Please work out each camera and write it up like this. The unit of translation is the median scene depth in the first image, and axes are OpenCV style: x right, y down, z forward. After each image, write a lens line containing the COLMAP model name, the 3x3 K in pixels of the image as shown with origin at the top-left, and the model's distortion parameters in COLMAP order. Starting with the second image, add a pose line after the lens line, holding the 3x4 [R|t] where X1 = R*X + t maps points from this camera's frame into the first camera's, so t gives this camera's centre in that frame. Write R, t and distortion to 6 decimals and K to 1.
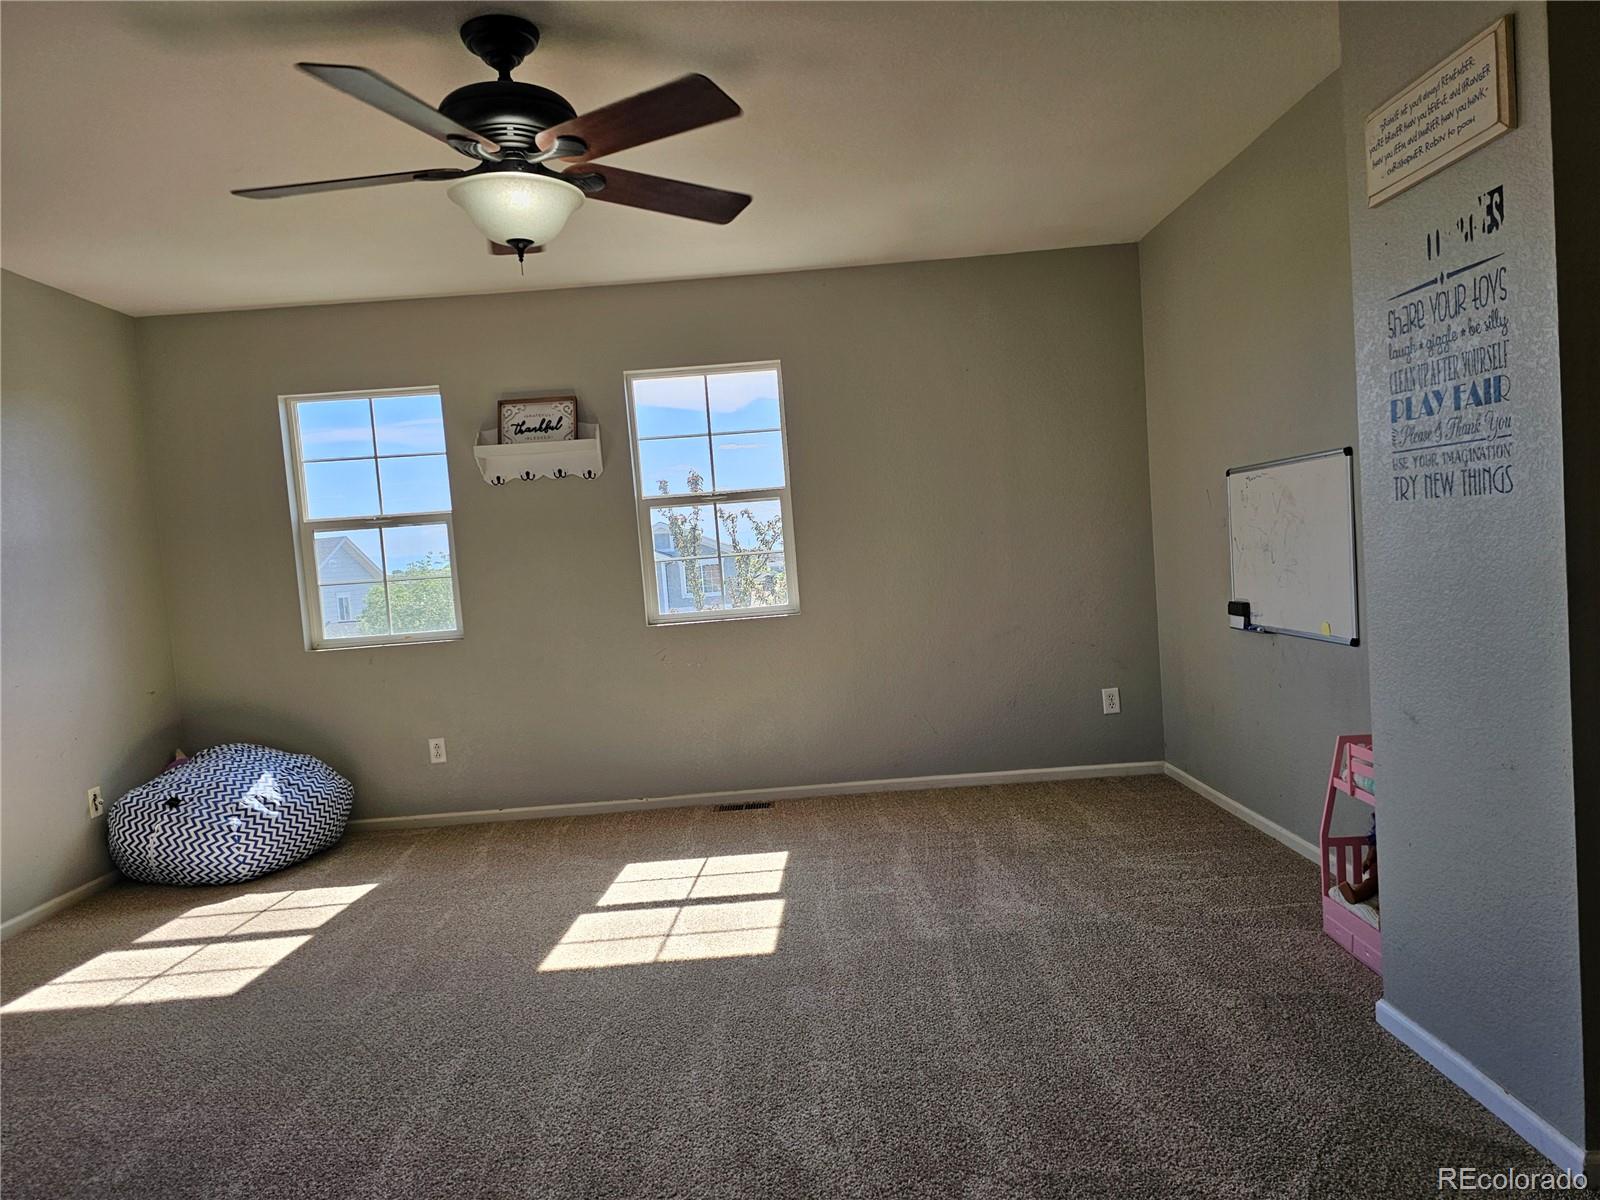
lens RADIAL K [[1065.1, 0, 796.4], [0, 1065.1, 606.1], [0, 0, 1]] dist [0.056598, -0.047406]
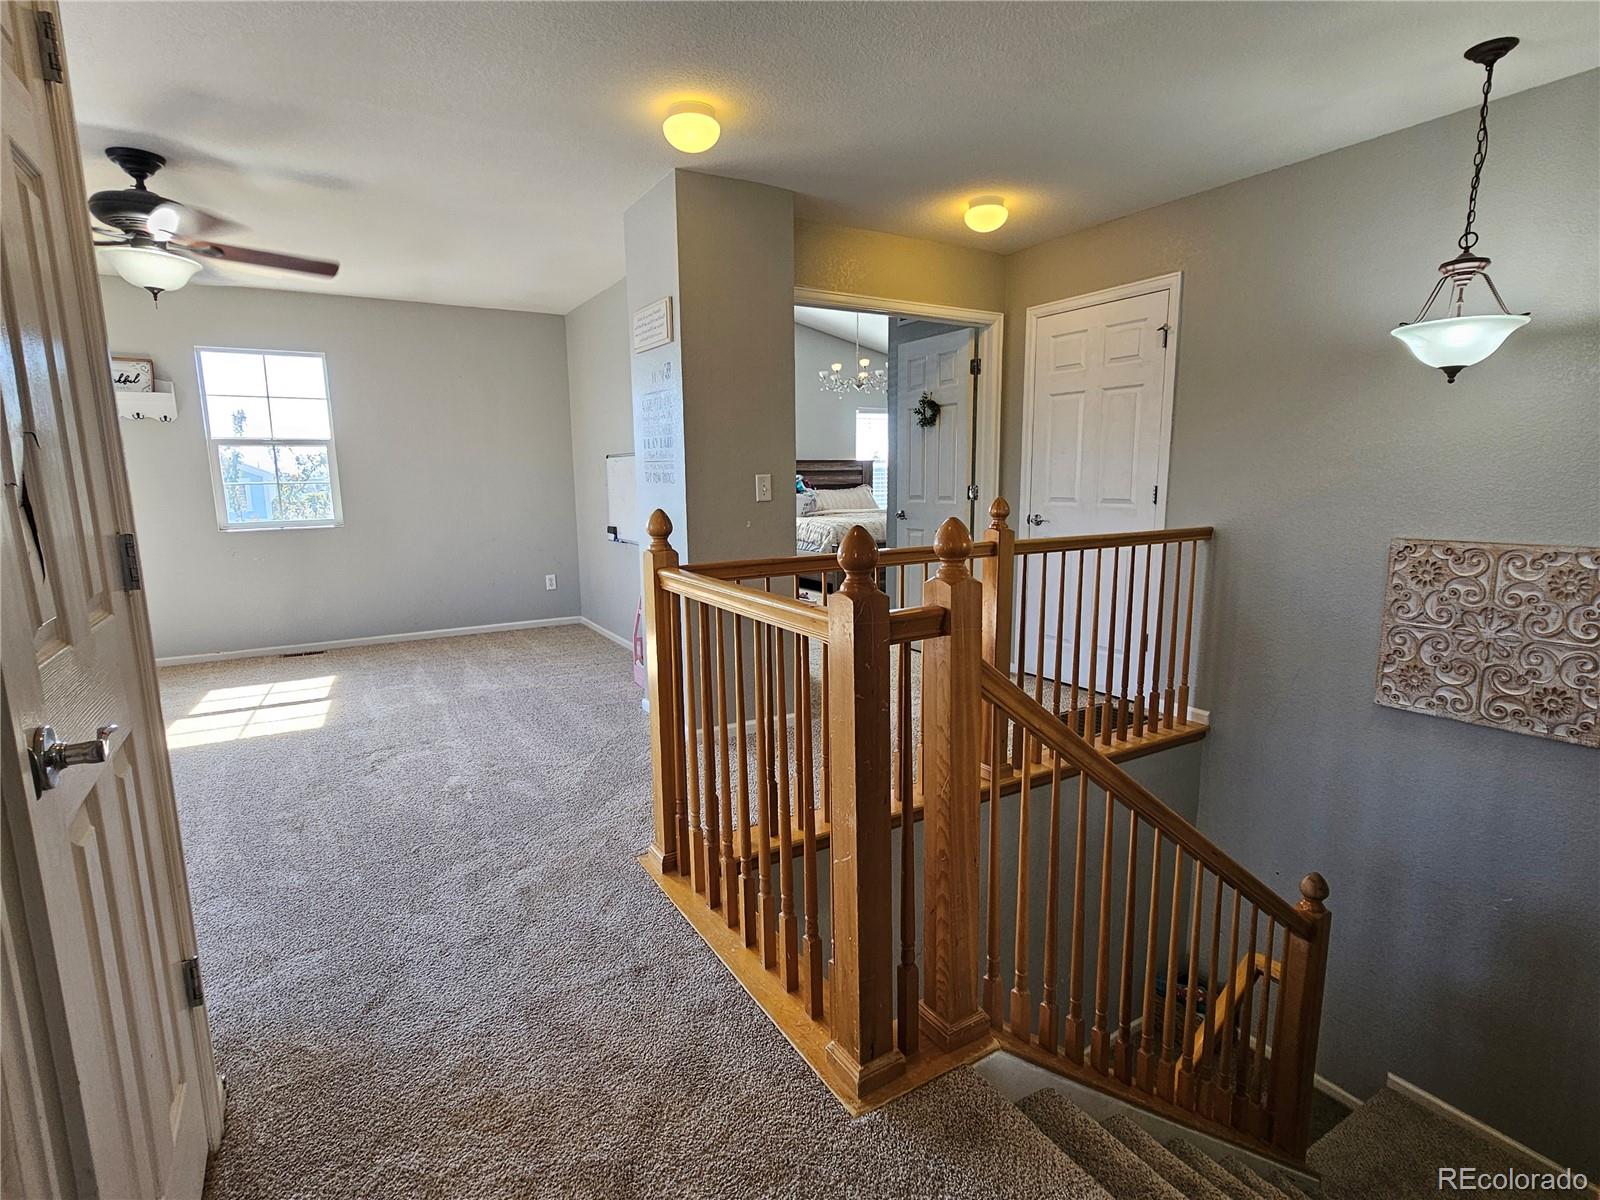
lens RADIAL K [[784.4, 0, 786.8], [0, 784.4, 611.4], [0, 0, 1]] dist [-0.000715, 0.000147]
pose [[0.861293, -0.022286, 0.507620, -0.024797], [-0.029821, 0.995098, 0.094287, 0.005217], [-0.507233, -0.096346, 0.856406, -0.315230]]
